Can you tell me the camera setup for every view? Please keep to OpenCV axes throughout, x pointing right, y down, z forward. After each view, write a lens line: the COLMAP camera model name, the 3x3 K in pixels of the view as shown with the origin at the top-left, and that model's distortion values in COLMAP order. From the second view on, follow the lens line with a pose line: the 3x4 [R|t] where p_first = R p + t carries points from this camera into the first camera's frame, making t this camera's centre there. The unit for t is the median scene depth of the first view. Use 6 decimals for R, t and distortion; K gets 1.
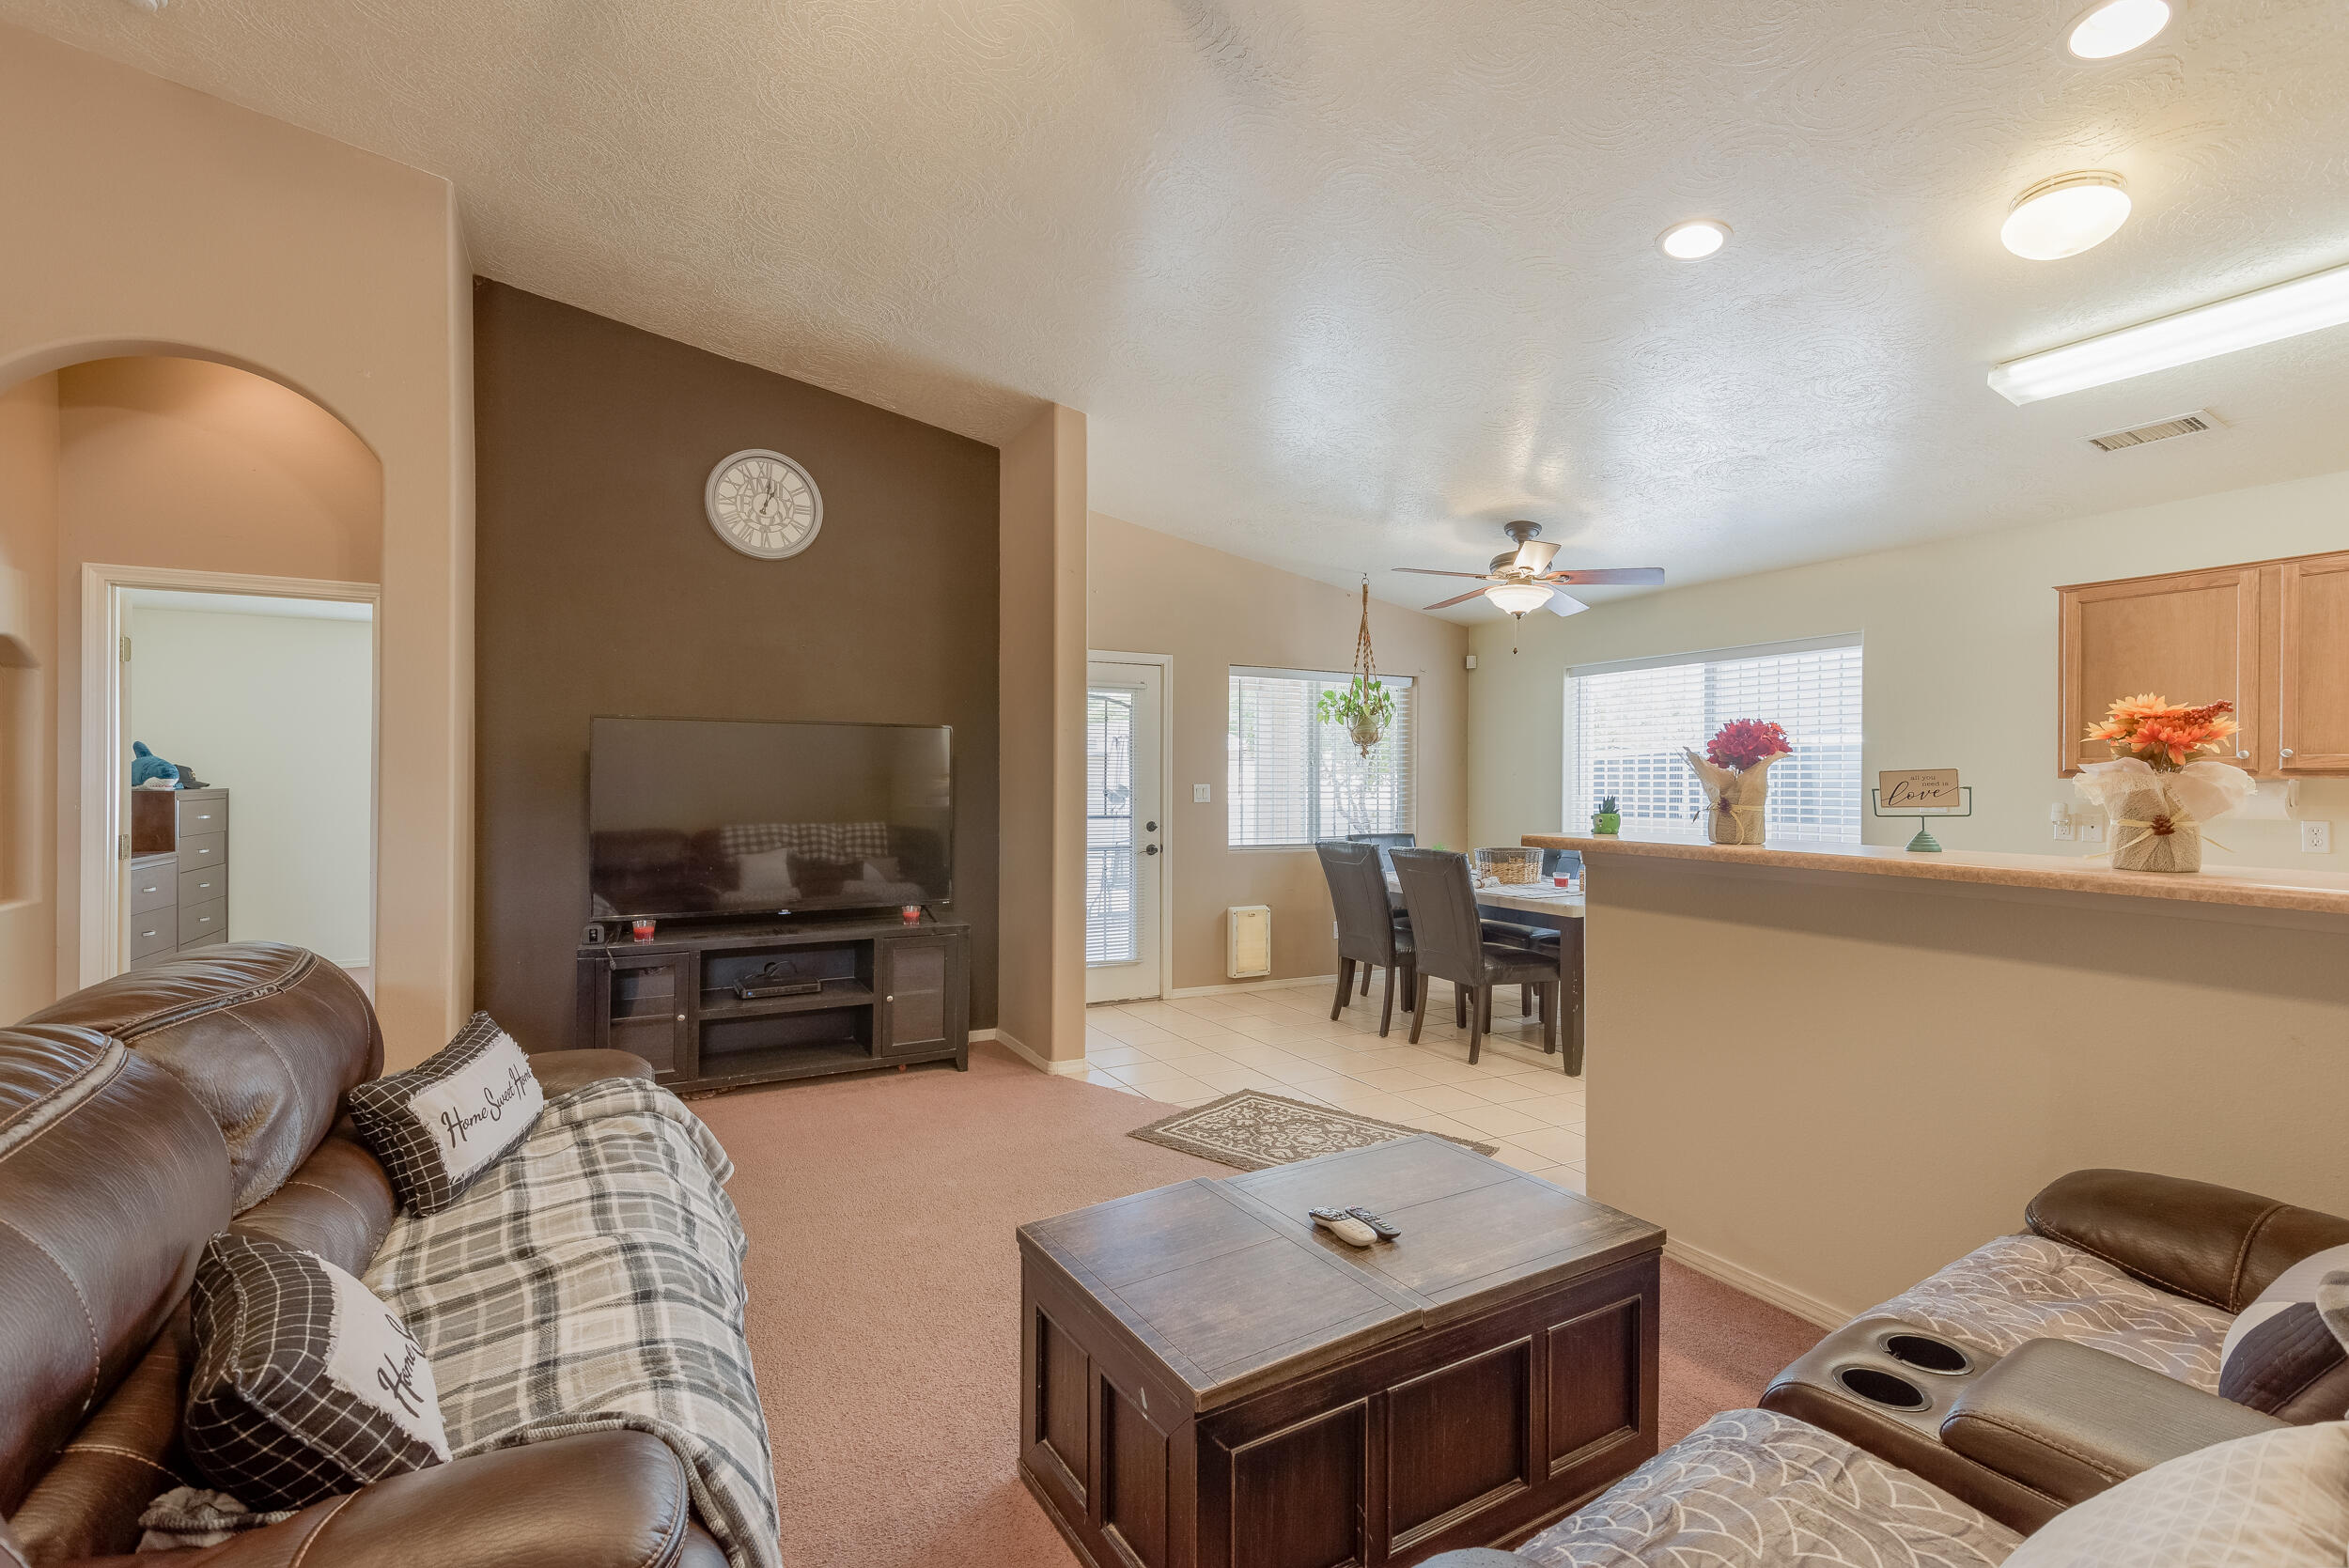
lens RADIAL K [[1075.9, 0, 1182.8], [0, 1075.9, 784.0], [0, 0, 1]] dist [0.028242, -0.001120]
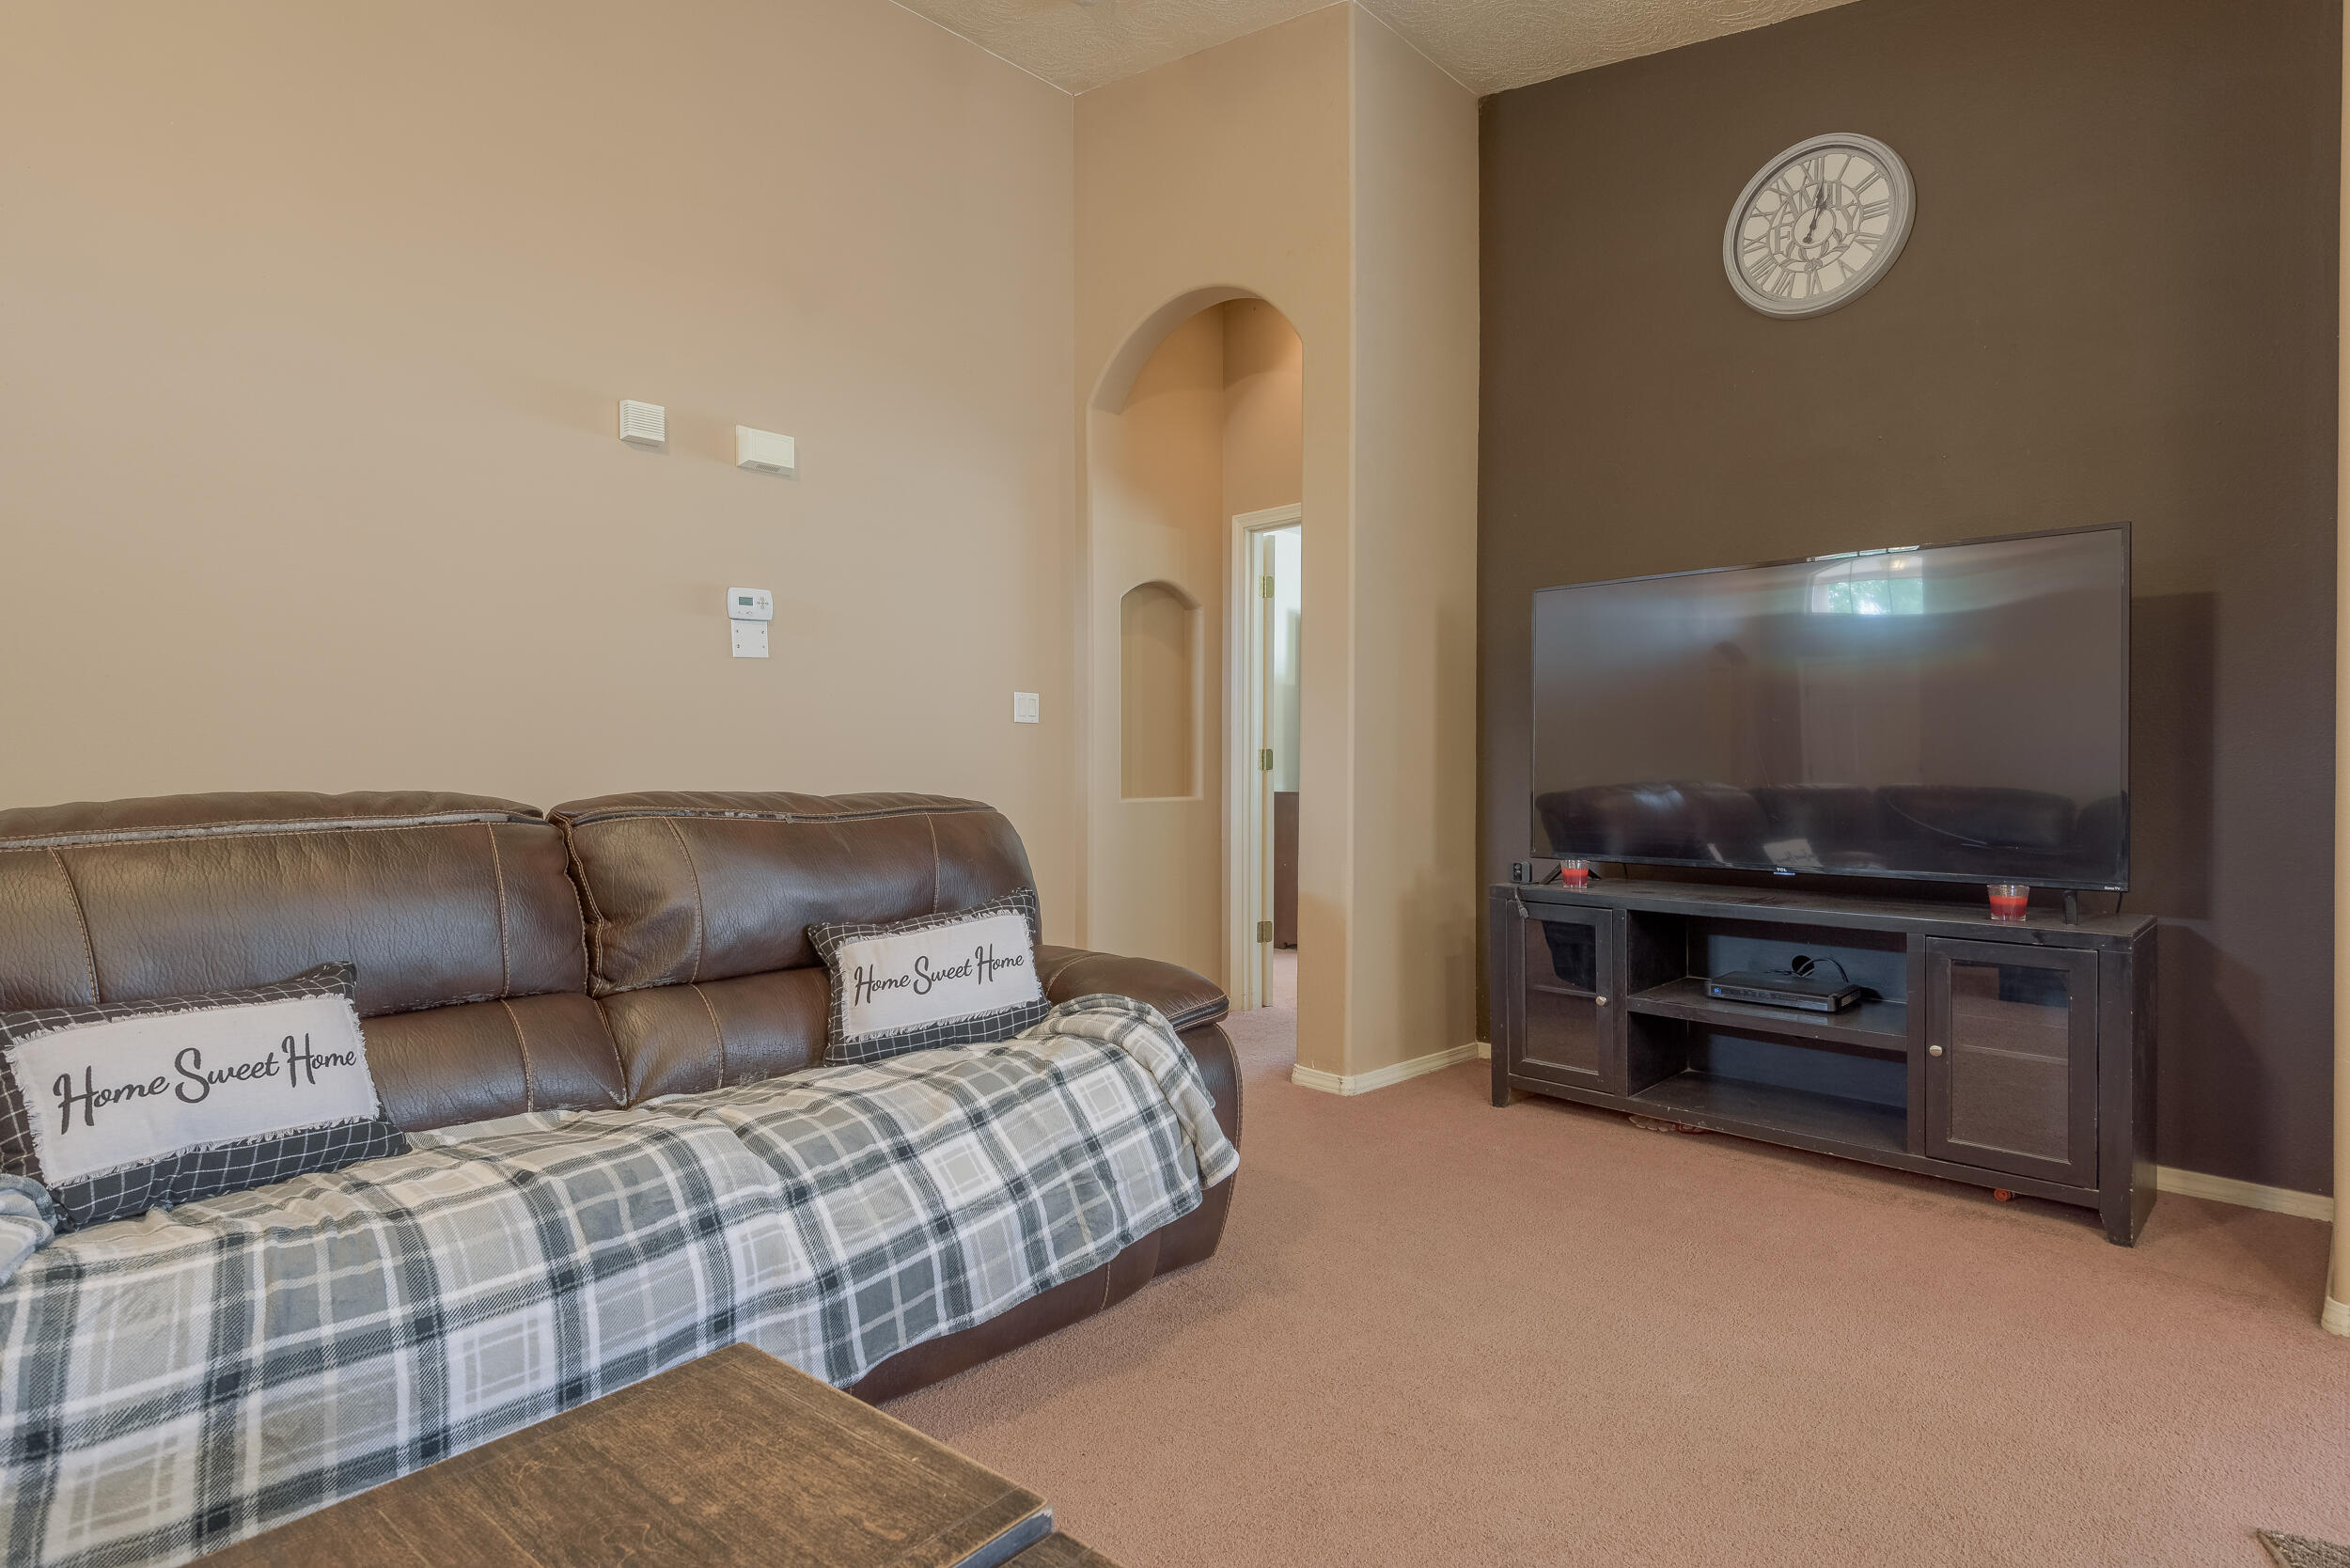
lens RADIAL K [[1239.9, 0, 1188.8], [0, 1239.9, 782.0], [0, 0, 1]] dist [0.019197, -0.001985]
pose [[0.300093, 0.001647, -0.953909, 0.198729], [-0.005228, 0.999986, 0.000082, 0.065829], [0.953896, 0.004963, 0.300097, 0.445416]]
